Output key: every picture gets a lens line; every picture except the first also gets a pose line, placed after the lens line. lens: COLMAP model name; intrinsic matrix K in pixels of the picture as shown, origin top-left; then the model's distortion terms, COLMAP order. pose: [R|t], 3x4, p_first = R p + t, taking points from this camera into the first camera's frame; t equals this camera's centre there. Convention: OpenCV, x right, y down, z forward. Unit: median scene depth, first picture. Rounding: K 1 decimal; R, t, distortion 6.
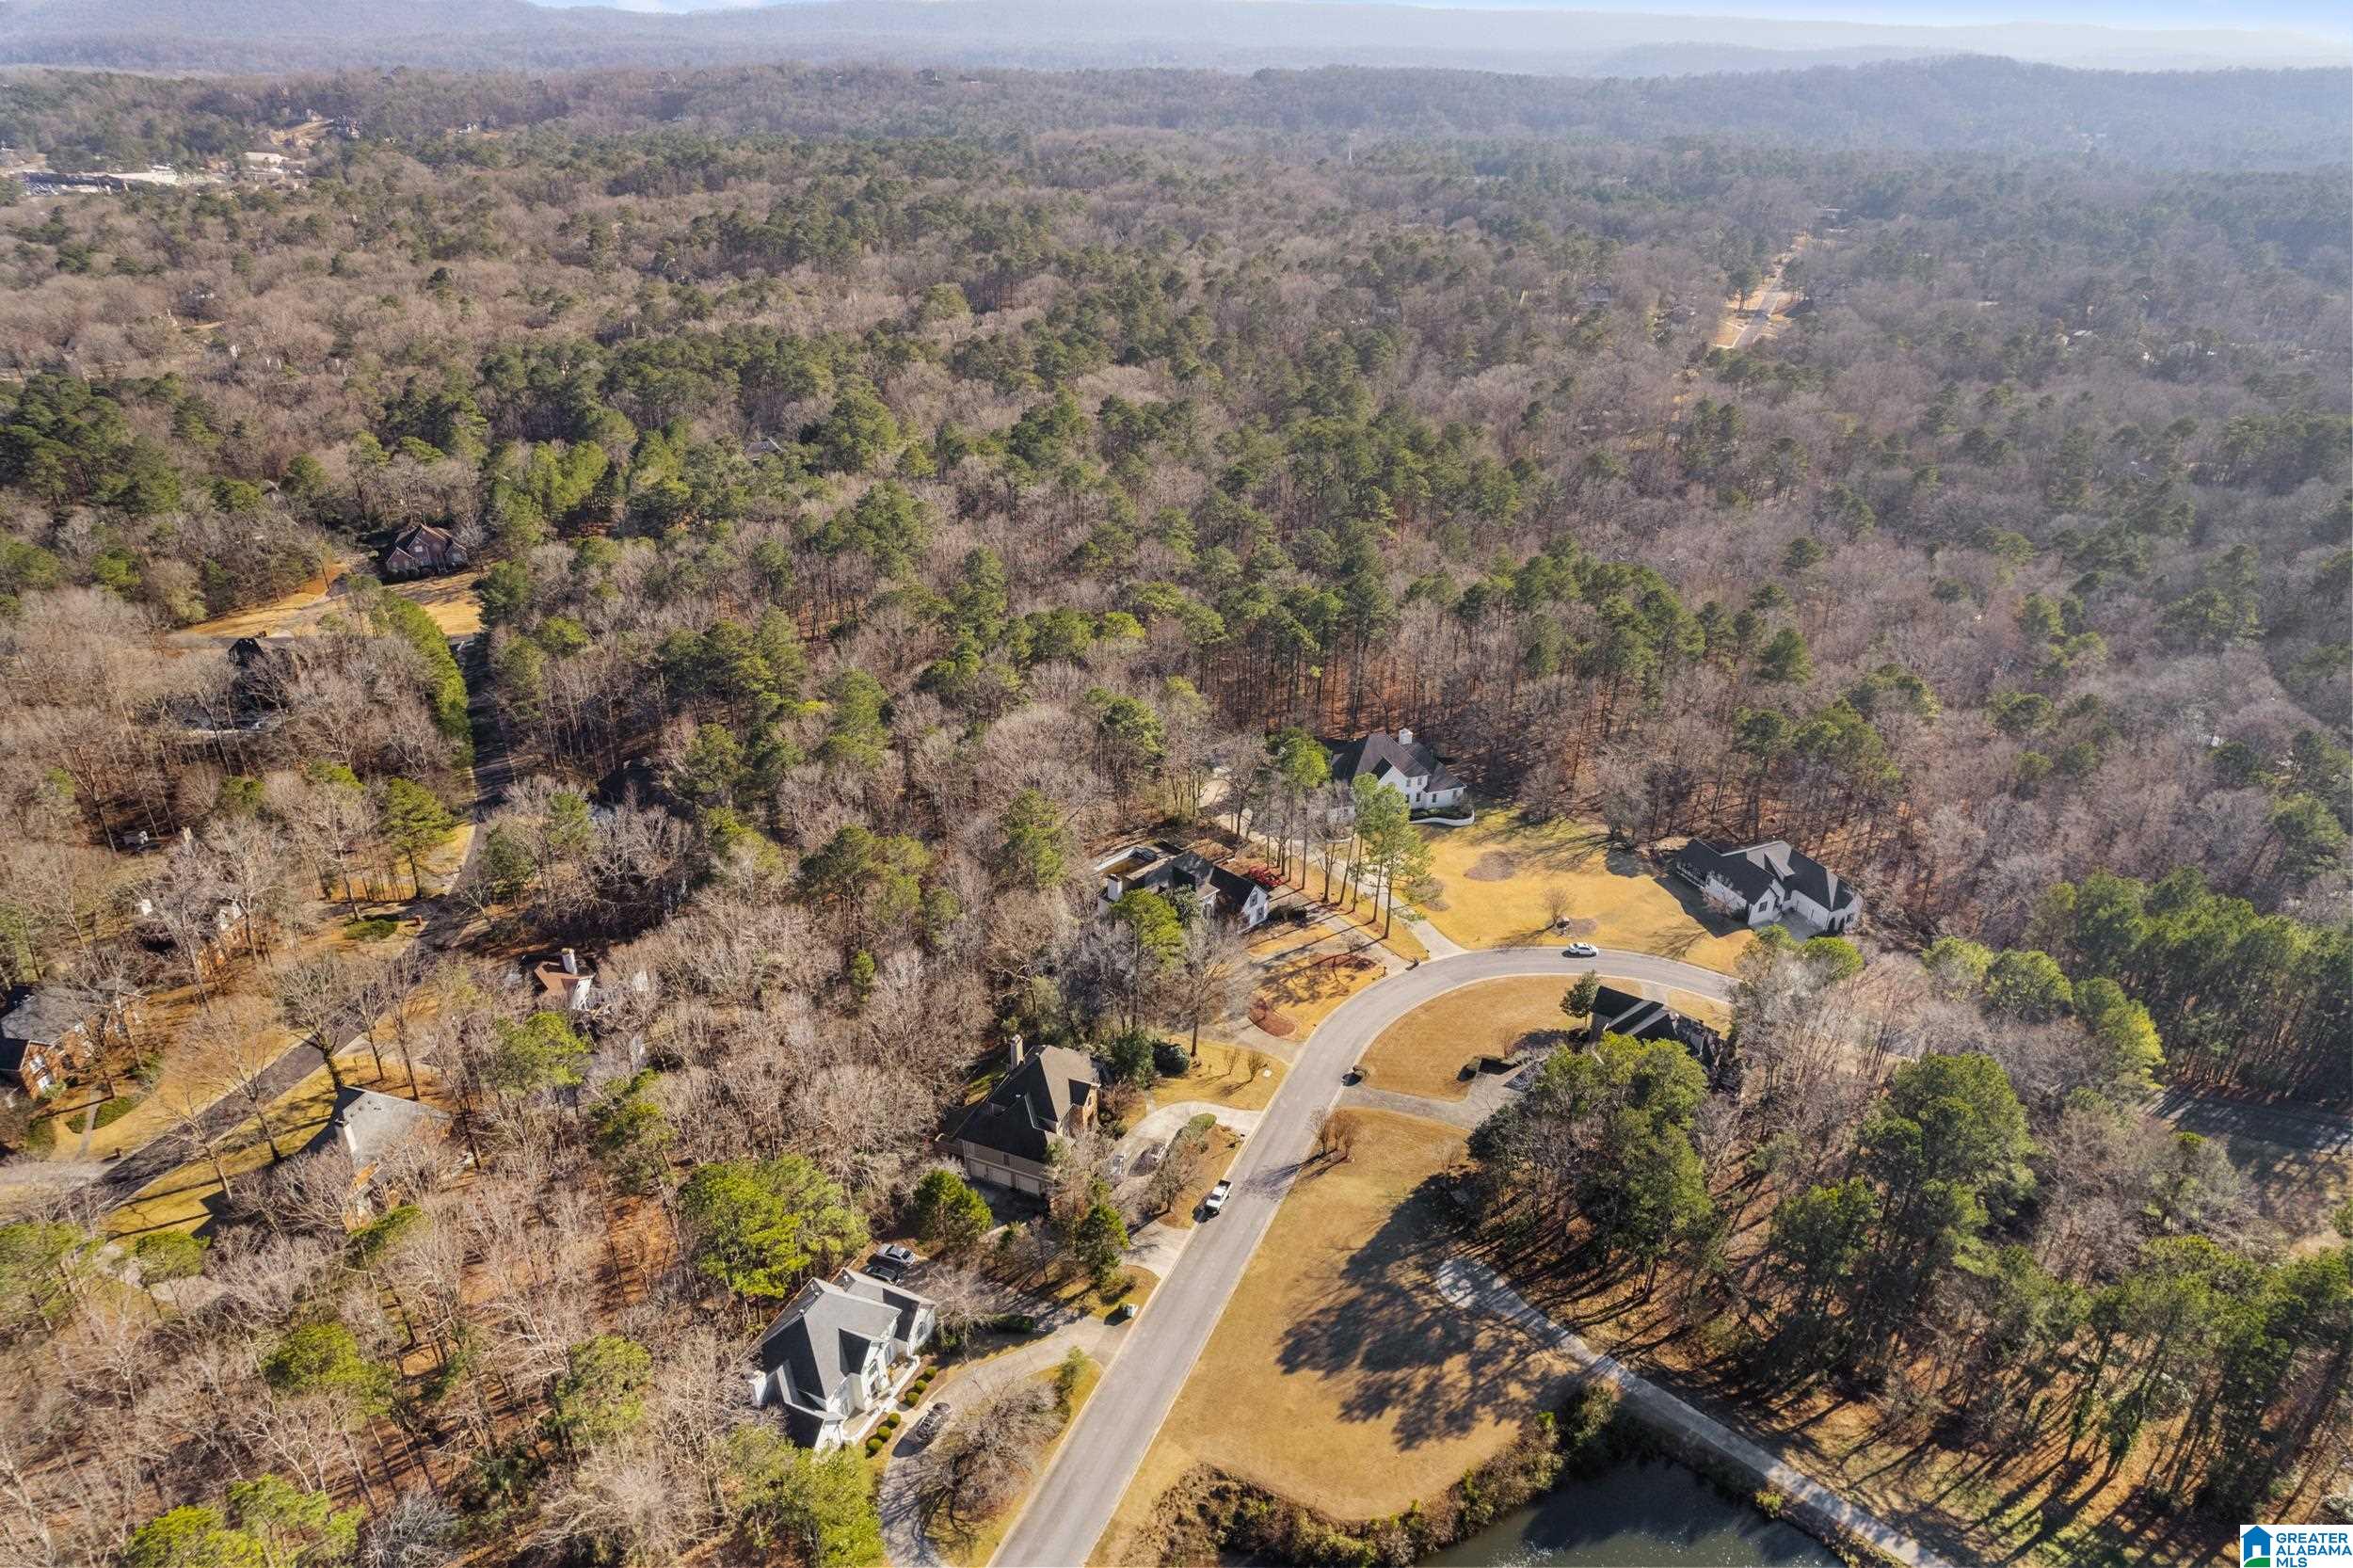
lens RADIAL K [[1524.6, 0, 1184.0], [0, 1524.6, 776.7], [0, 0, 1]] dist [-0.036031, 0.004836]
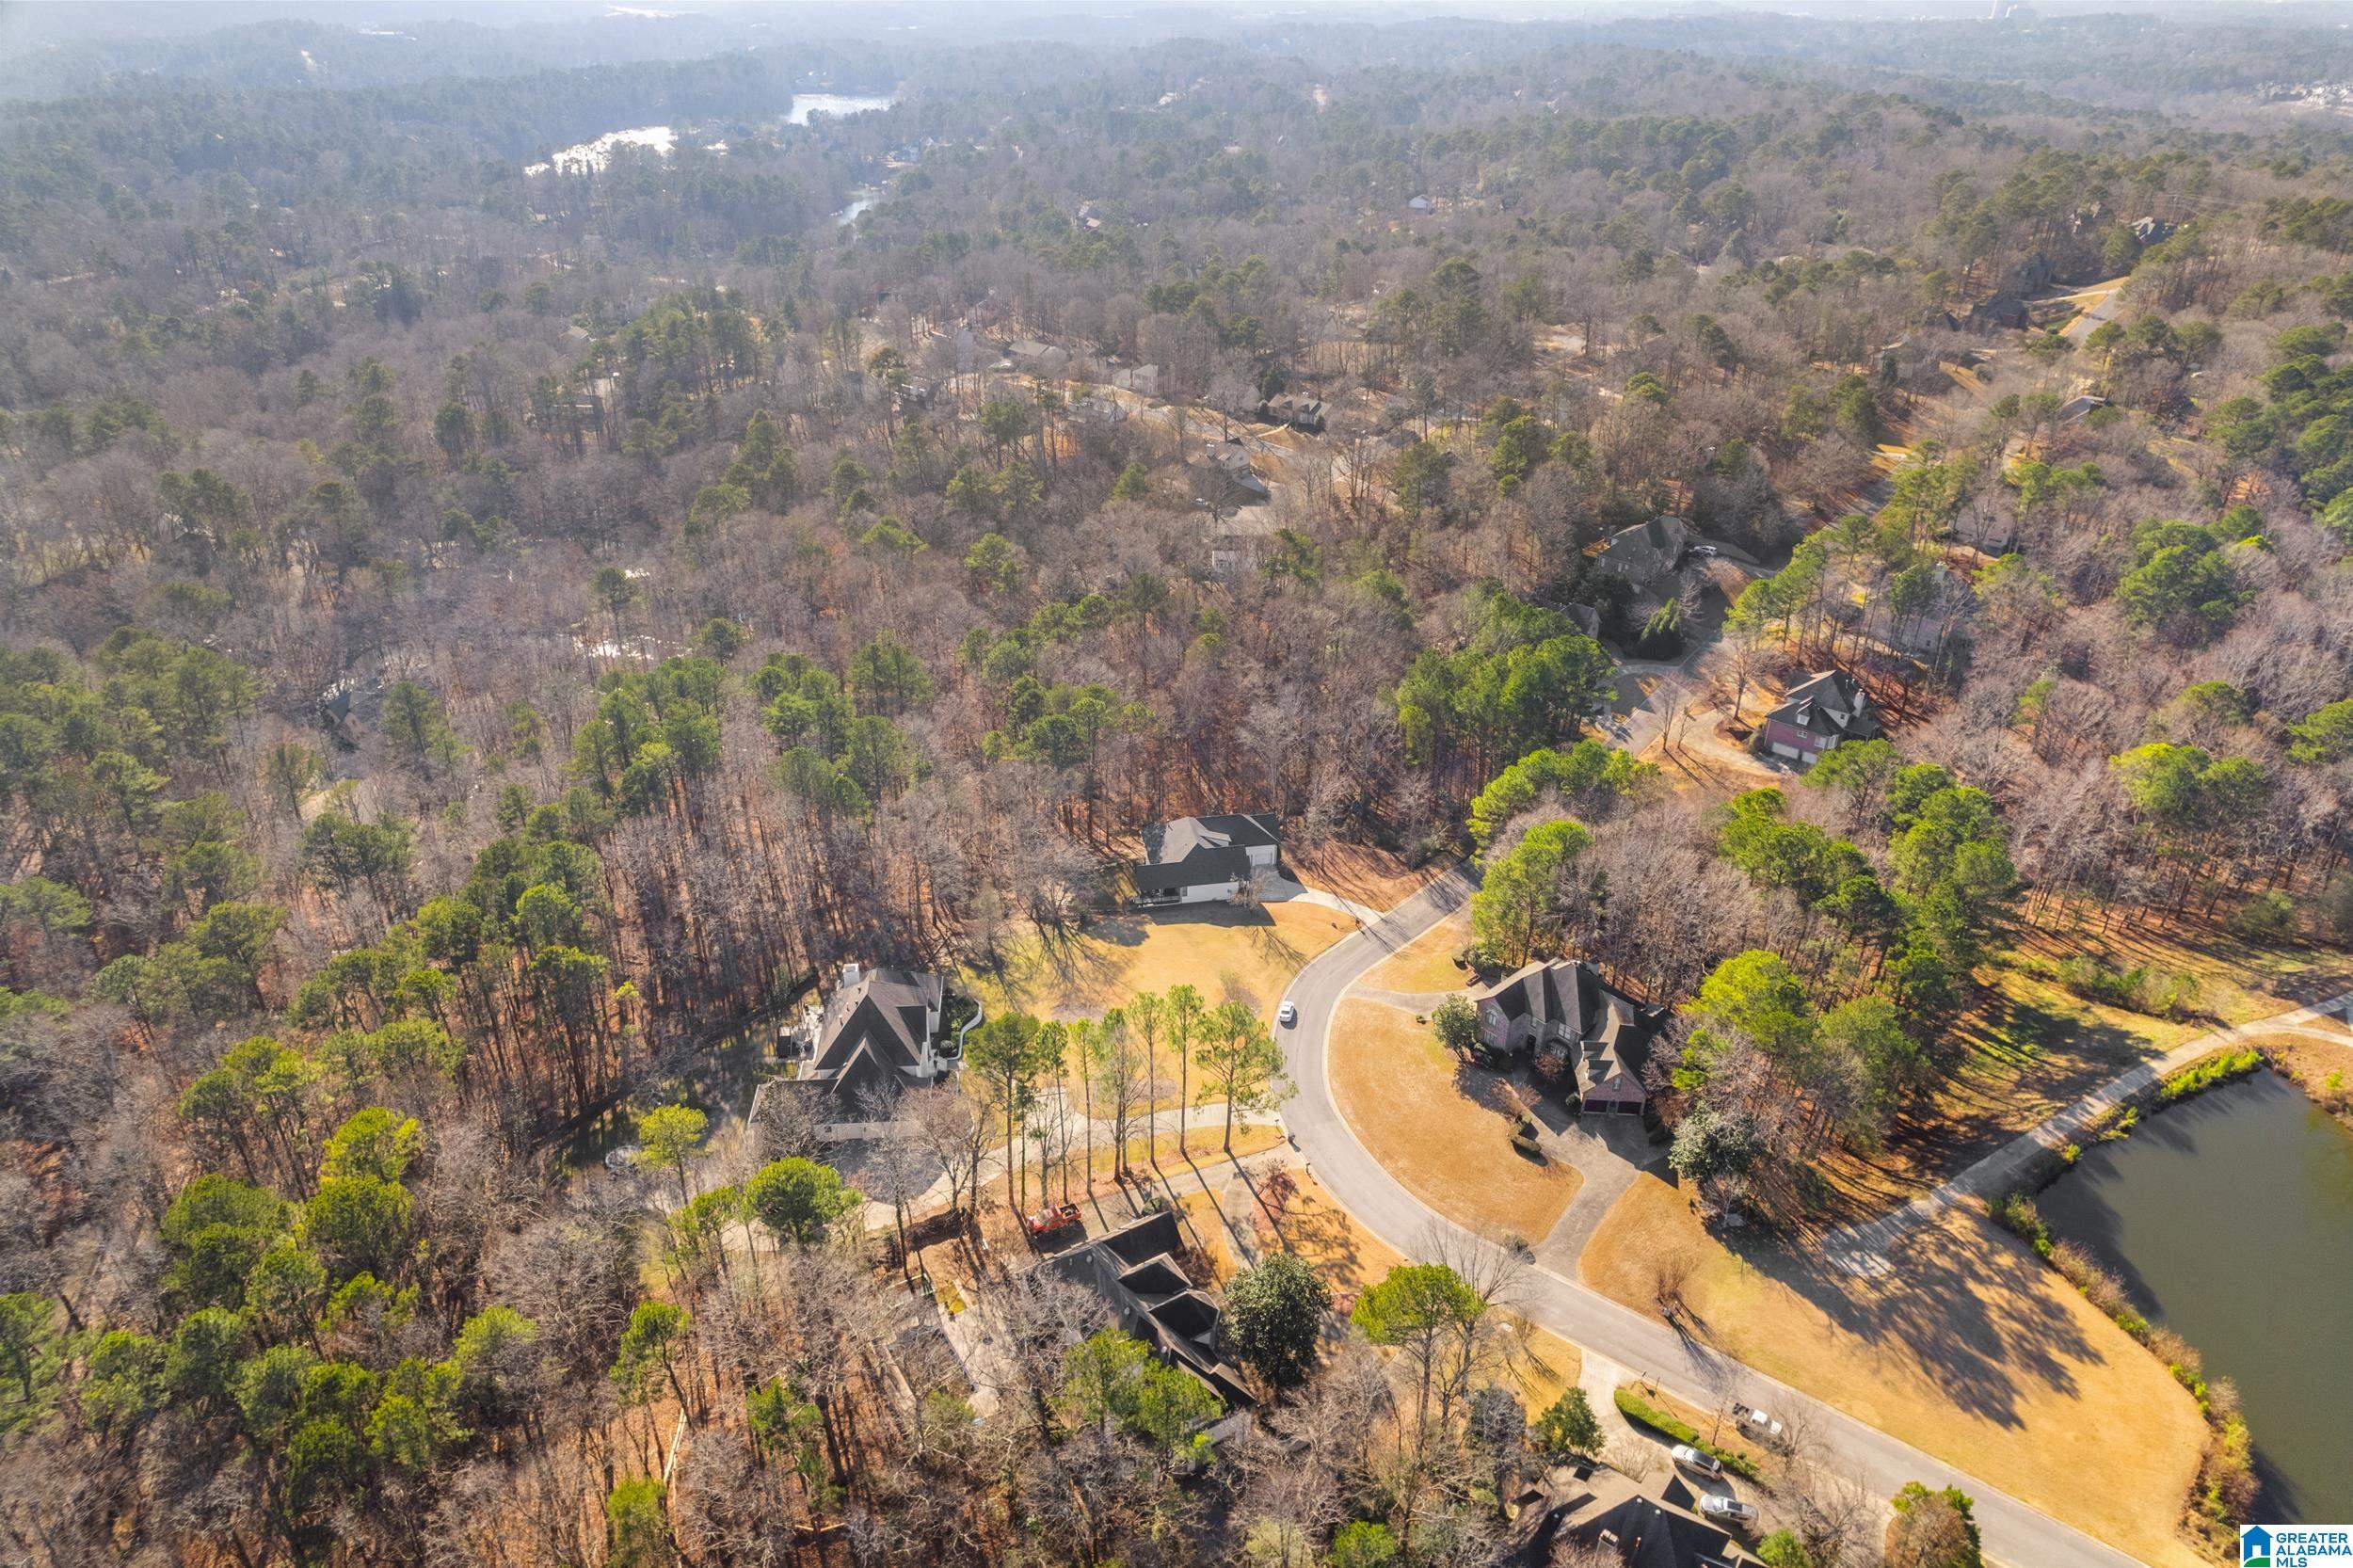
lens RADIAL K [[1524.6, 0, 1198.8], [0, 1524.6, 786.8], [0, 0, 1]] dist [-0.036031, 0.004836]
pose [[0.252980, -0.470710, 0.845241, -0.577944], [0.421266, 0.840083, 0.341753, -0.420739], [-0.870940, 0.269615, 0.410818, 0.812210]]
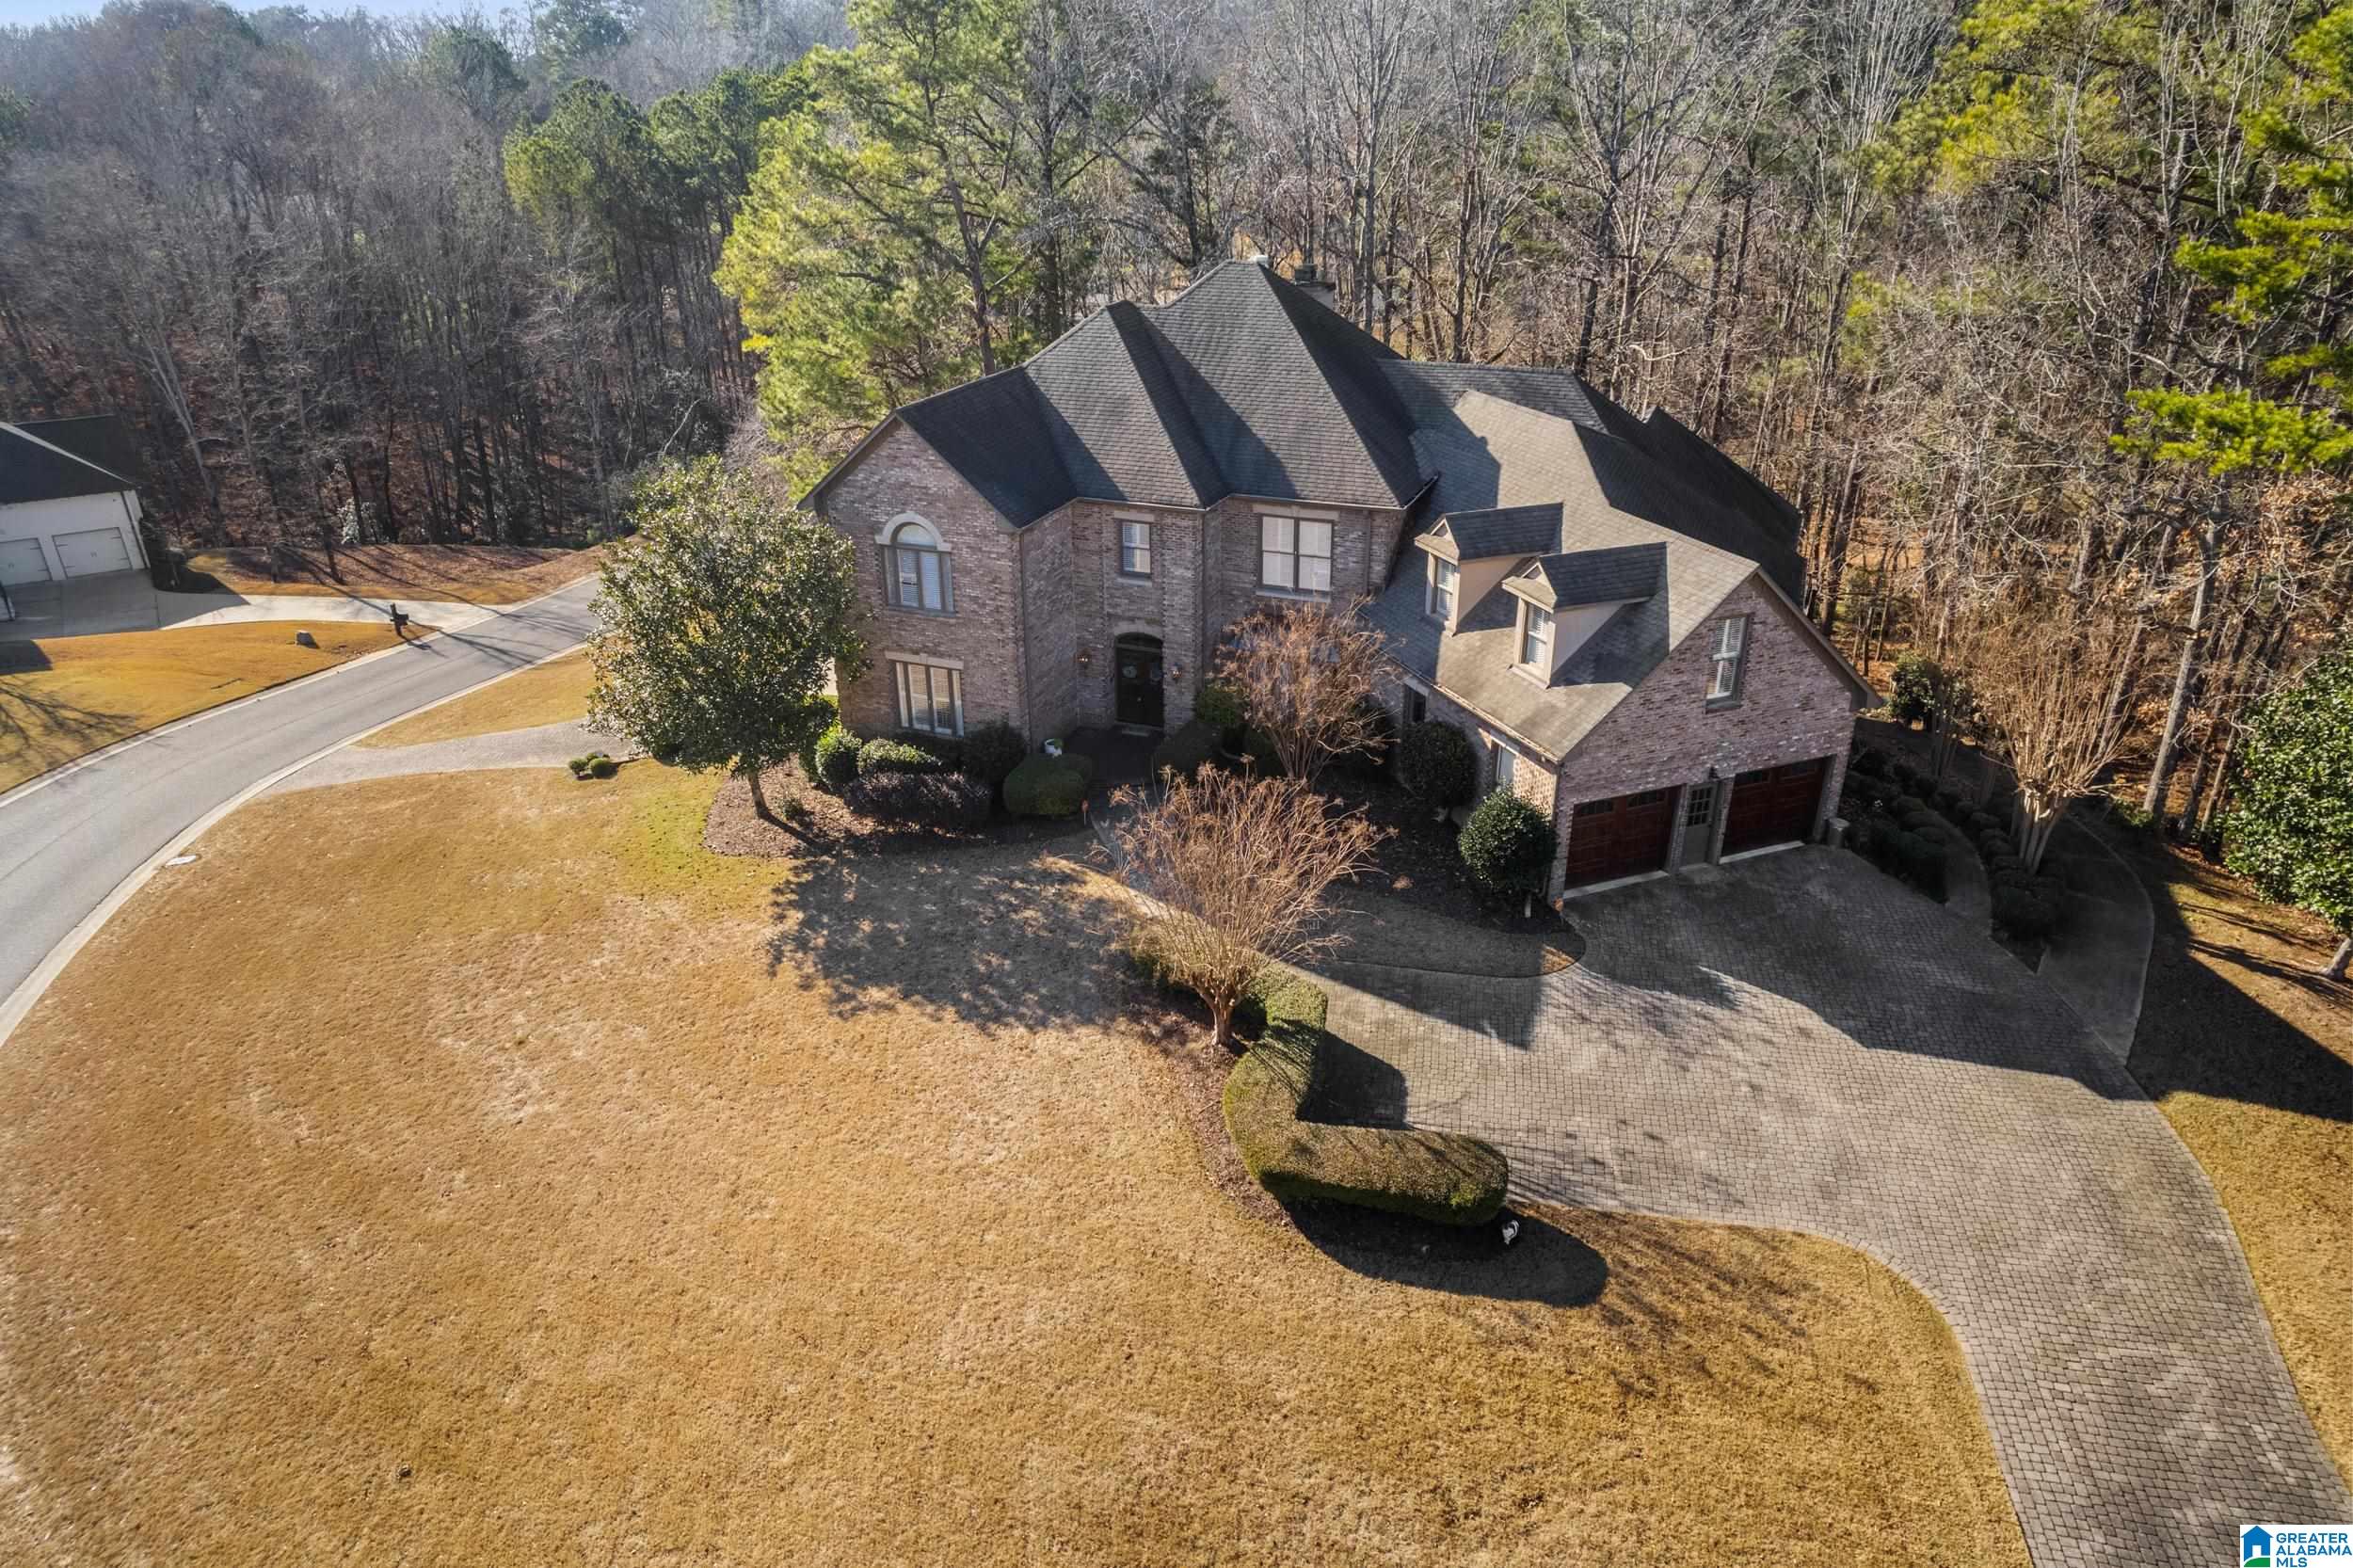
lens RADIAL K [[1524.6, 0, 1192.5], [0, 1524.6, 784.6], [0, 0, 1]] dist [-0.036031, 0.004836]
pose [[-0.196081, -0.420554, 0.885825, 0.113394], [0.430006, 0.774994, 0.463120, 0.117461], [-0.881276, 0.471719, 0.028879, 1.093807]]
